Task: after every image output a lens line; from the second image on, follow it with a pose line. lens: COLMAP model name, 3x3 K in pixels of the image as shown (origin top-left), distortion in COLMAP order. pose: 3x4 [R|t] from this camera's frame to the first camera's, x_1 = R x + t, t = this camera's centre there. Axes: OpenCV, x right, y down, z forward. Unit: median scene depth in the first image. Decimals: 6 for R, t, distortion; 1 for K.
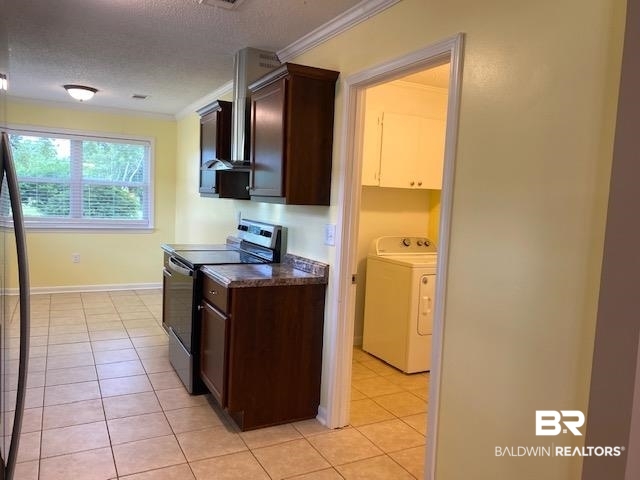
lens RADIAL K [[485.6, 0, 321.2], [0, 485.6, 237.5], [0, 0, 1]] dist [0.025607, -0.025600]
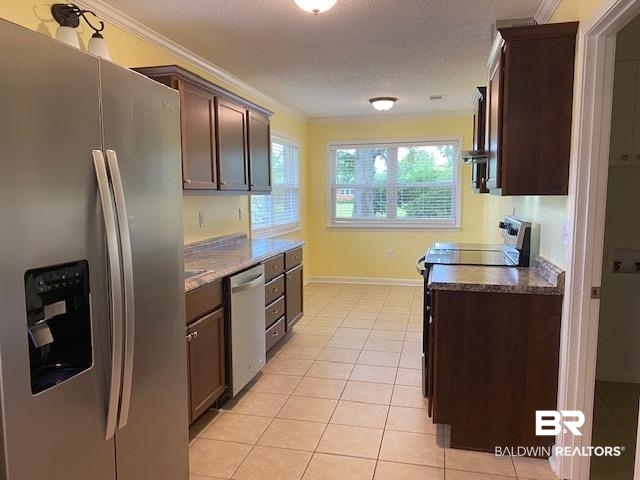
lens RADIAL K [[485.6, 0, 316.2], [0, 485.6, 245.9], [0, 0, 1]] dist [0.025607, -0.025600]
pose [[0.739596, 0.024670, -0.672599, 0.243281], [-0.013353, 0.999669, 0.021983, 0.002804], [0.672919, -0.007277, 0.739681, 0.146530]]
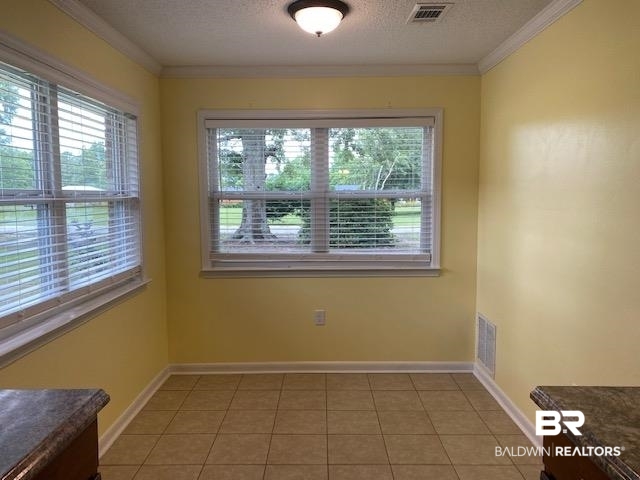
lens RADIAL K [[485.6, 0, 322.1], [0, 485.6, 243.4], [0, 0, 1]] dist [0.025607, -0.025600]
pose [[0.880707, -0.000382, -0.473661, -0.436470], [0.004433, 0.999963, 0.007436, -0.119875], [0.473641, -0.008649, 0.880676, 0.965377]]
